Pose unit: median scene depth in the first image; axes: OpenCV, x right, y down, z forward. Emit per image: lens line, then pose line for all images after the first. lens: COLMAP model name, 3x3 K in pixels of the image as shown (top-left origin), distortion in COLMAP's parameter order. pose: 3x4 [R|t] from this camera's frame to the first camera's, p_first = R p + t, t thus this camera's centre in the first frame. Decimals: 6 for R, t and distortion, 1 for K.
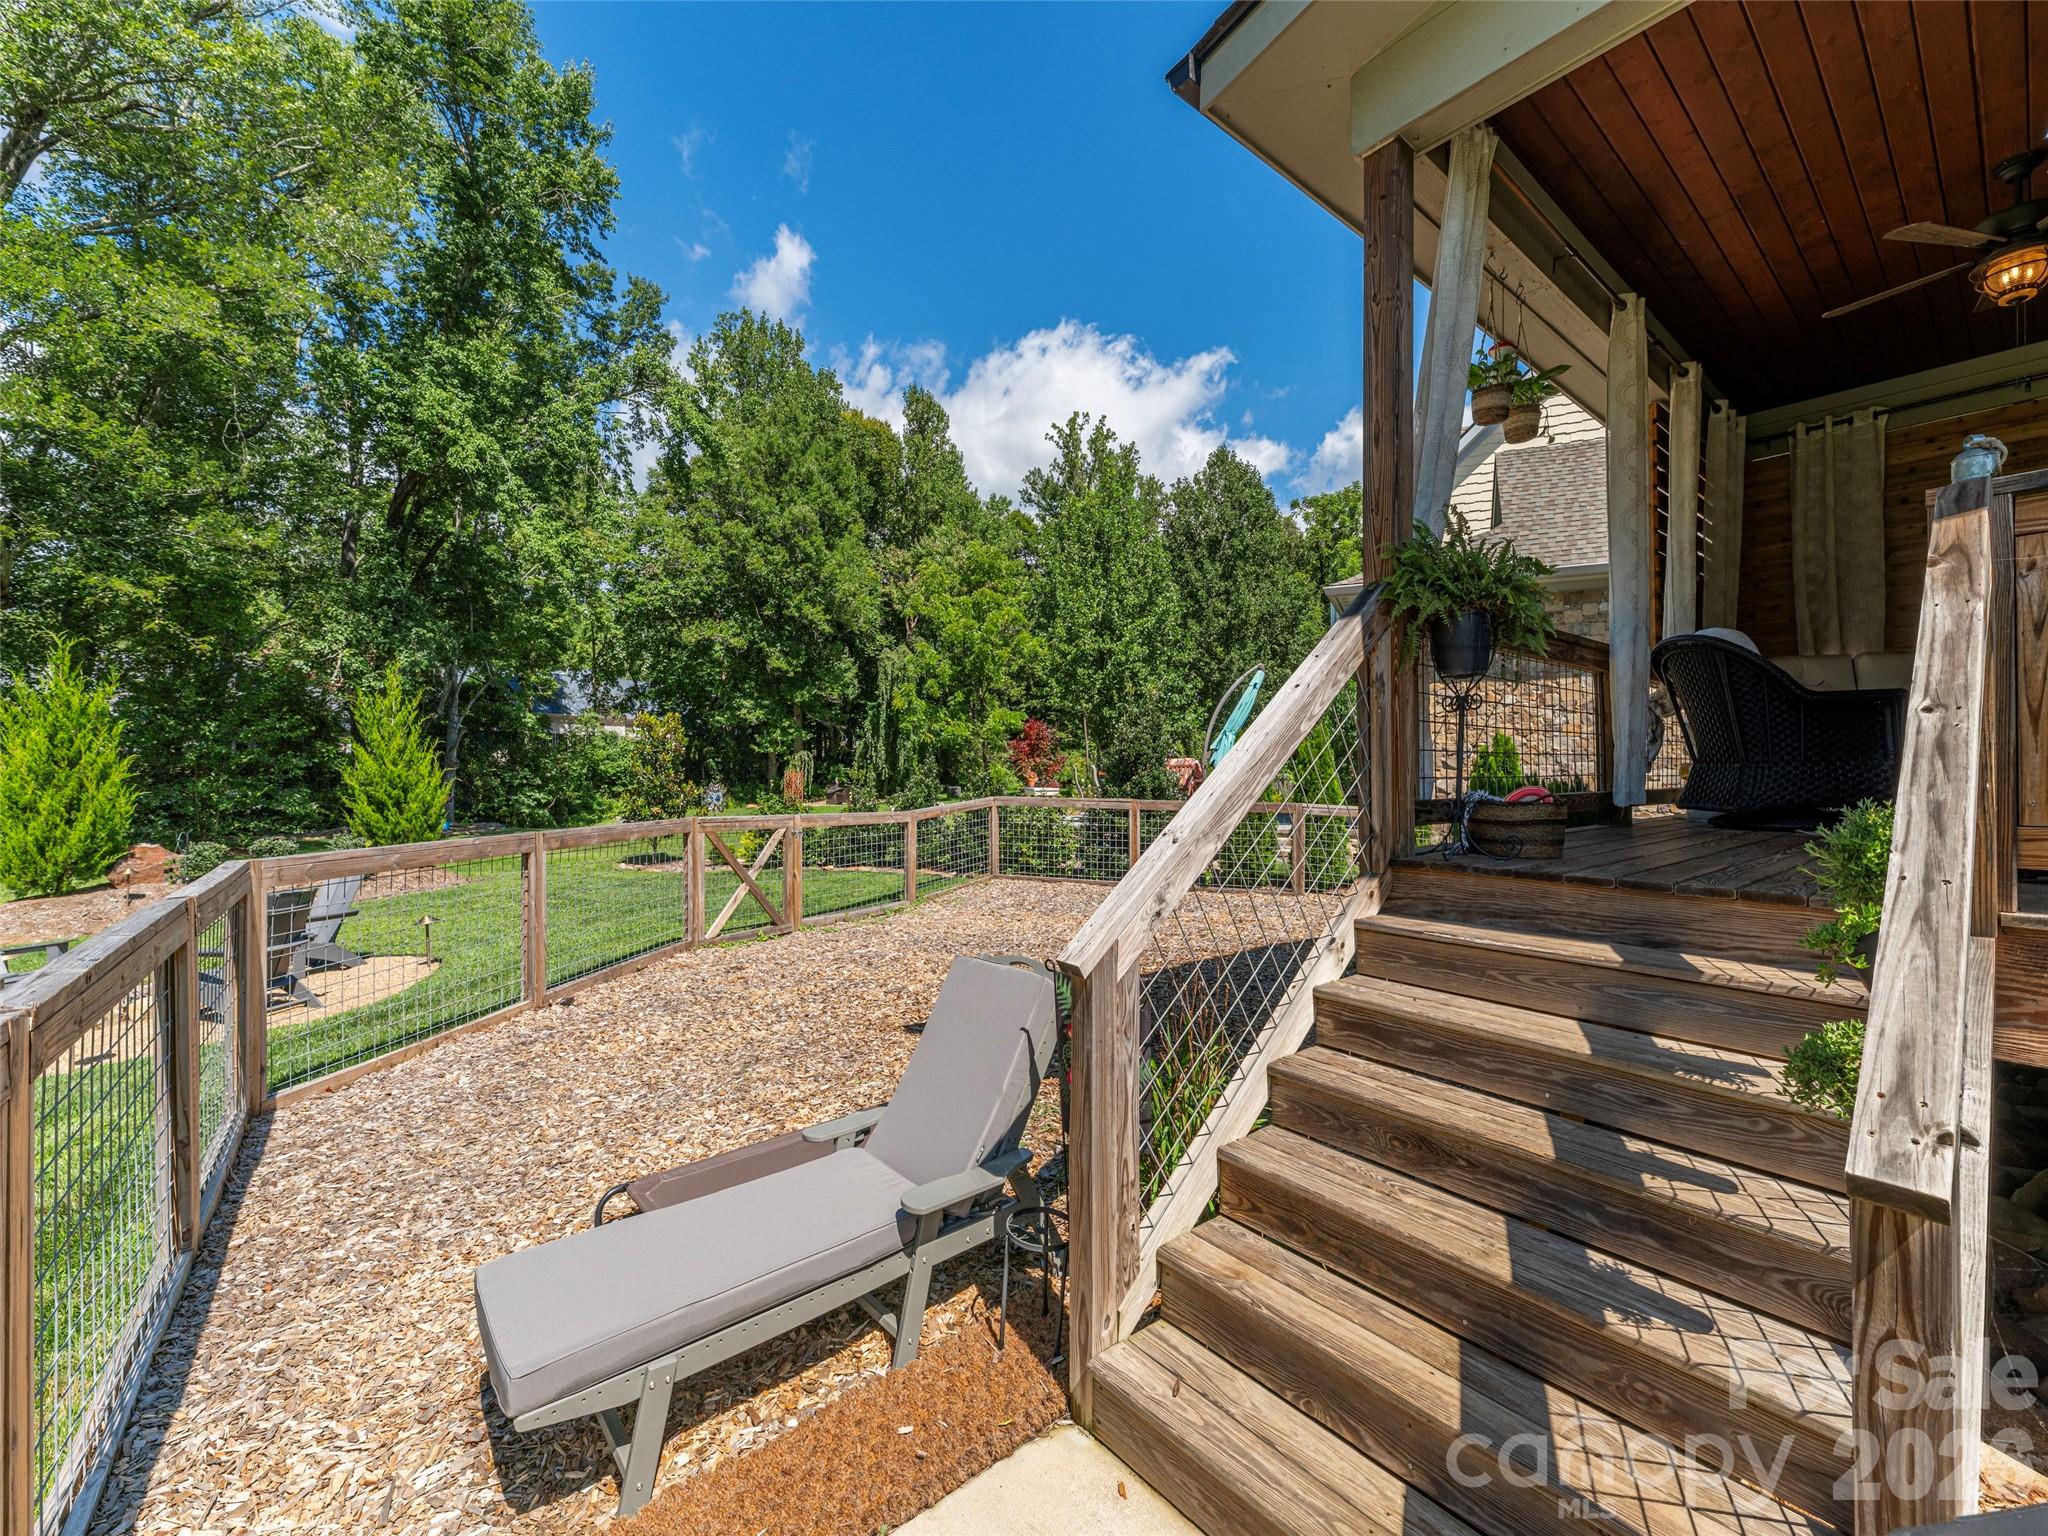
lens RADIAL K [[830.8, 0, 1024.0], [0, 830.8, 768.0], [0, 0, 1]] dist [0.004077, 0.000126]
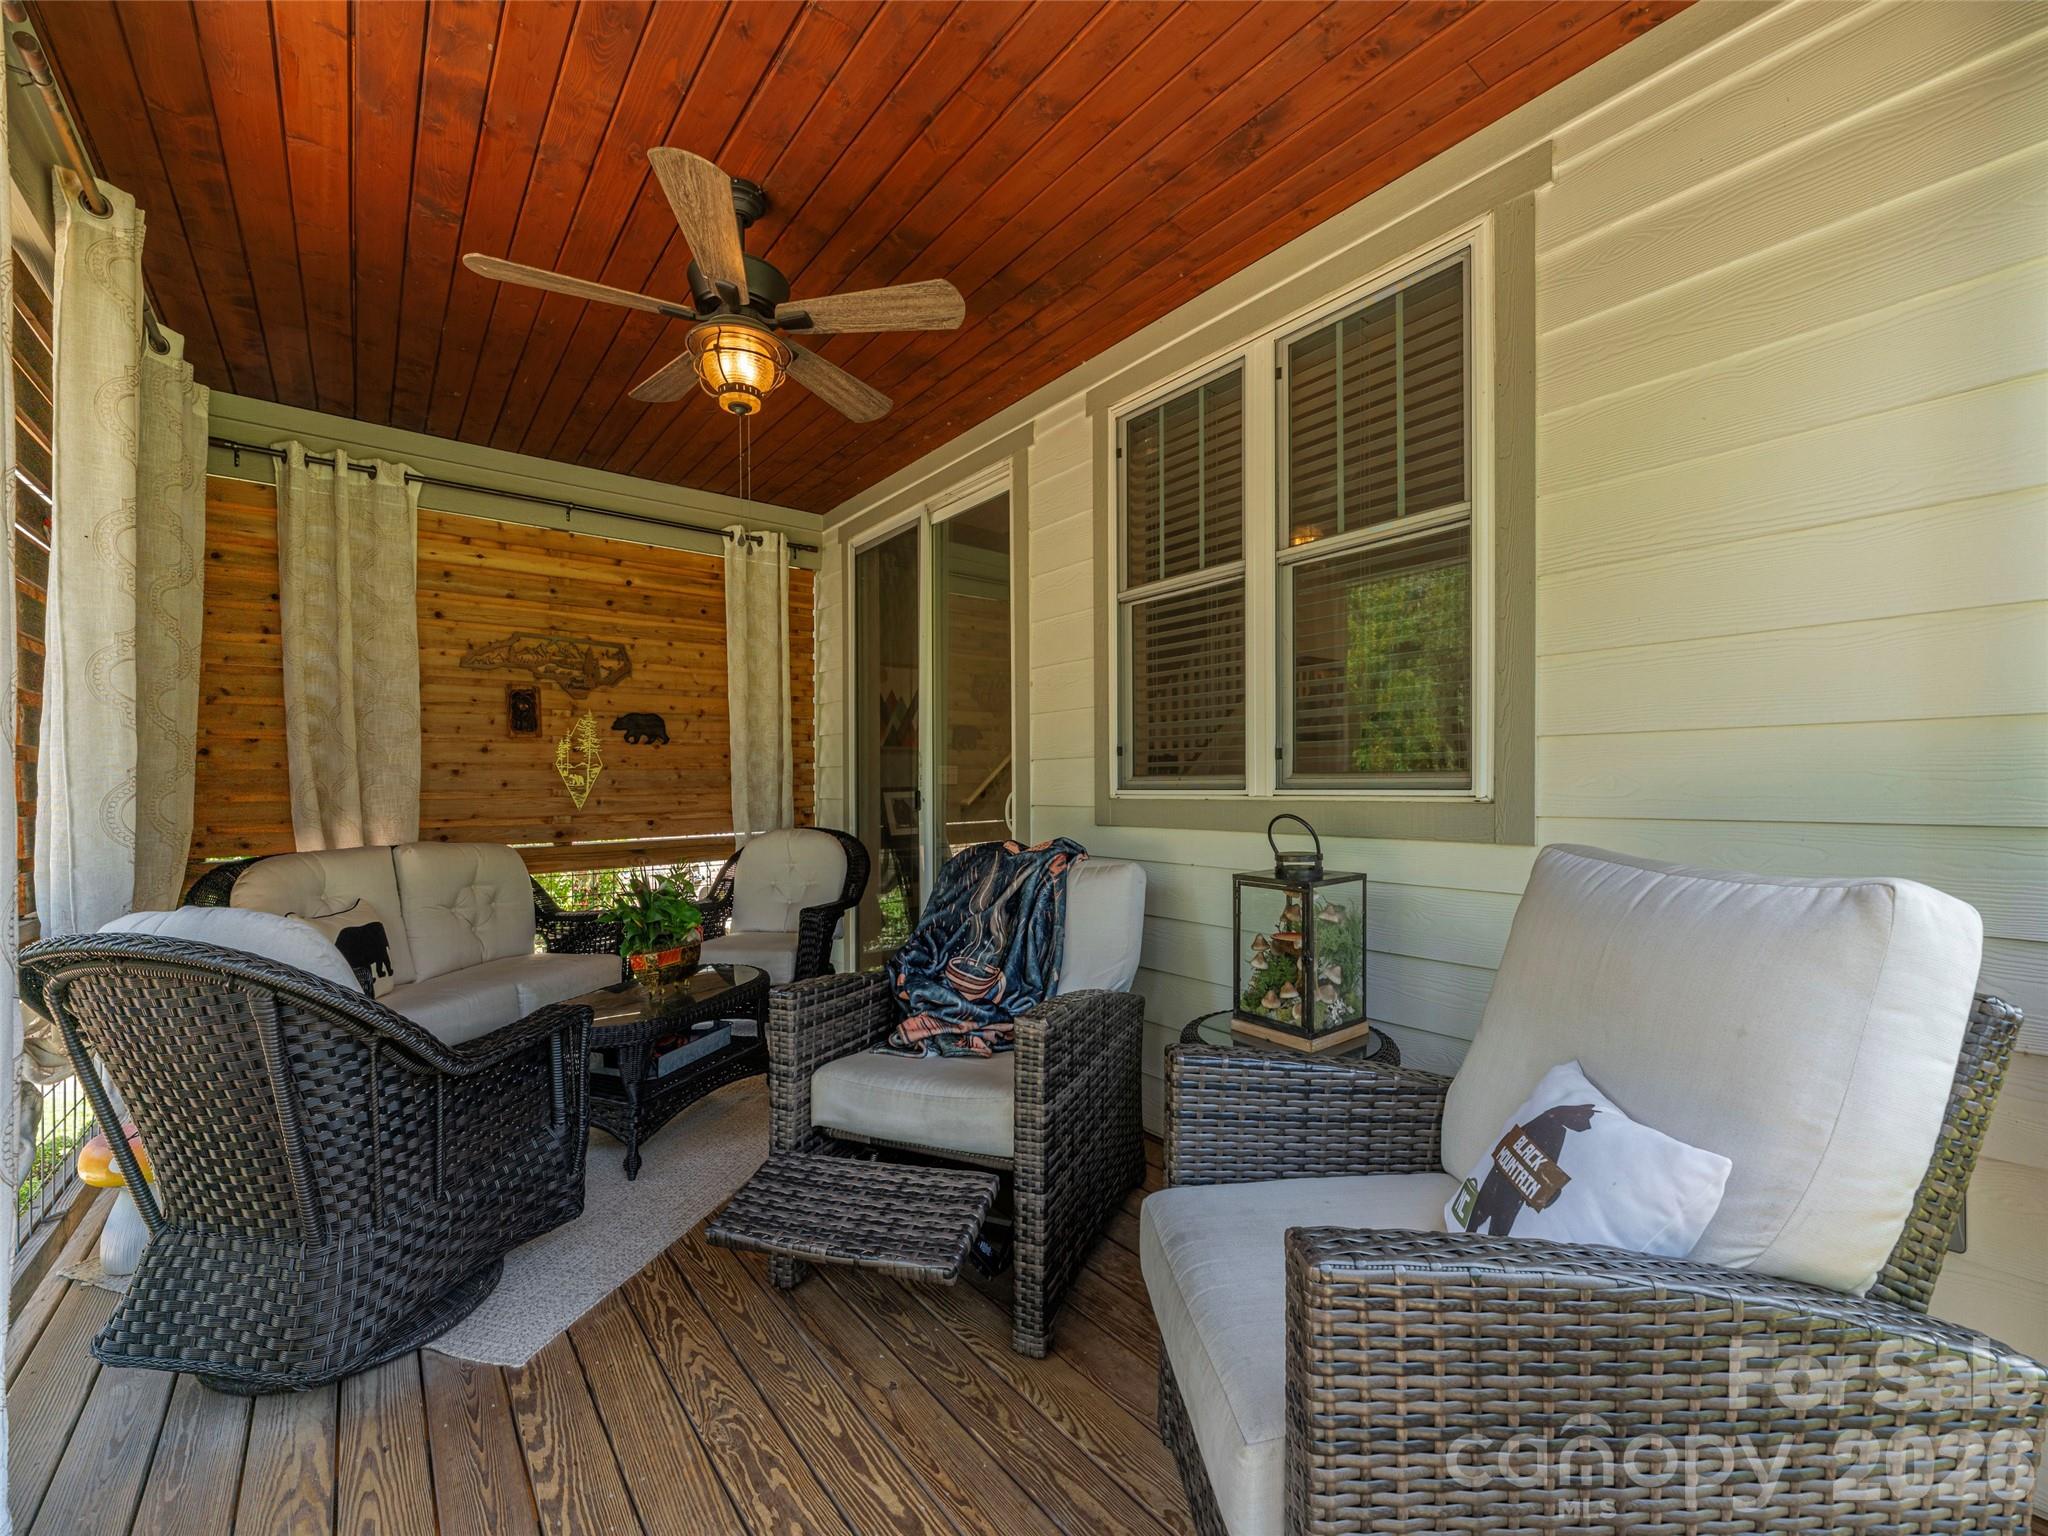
lens RADIAL K [[830.8, 0, 1024.0], [0, 830.8, 768.0], [0, 0, 1]] dist [0.004077, 0.000126]
pose [[0.008927, 0.008543, 0.999924, 0.353879], [0.015217, 0.999847, -0.008678, -0.174446], [-0.999844, 0.015293, 0.008796, 0.496136]]
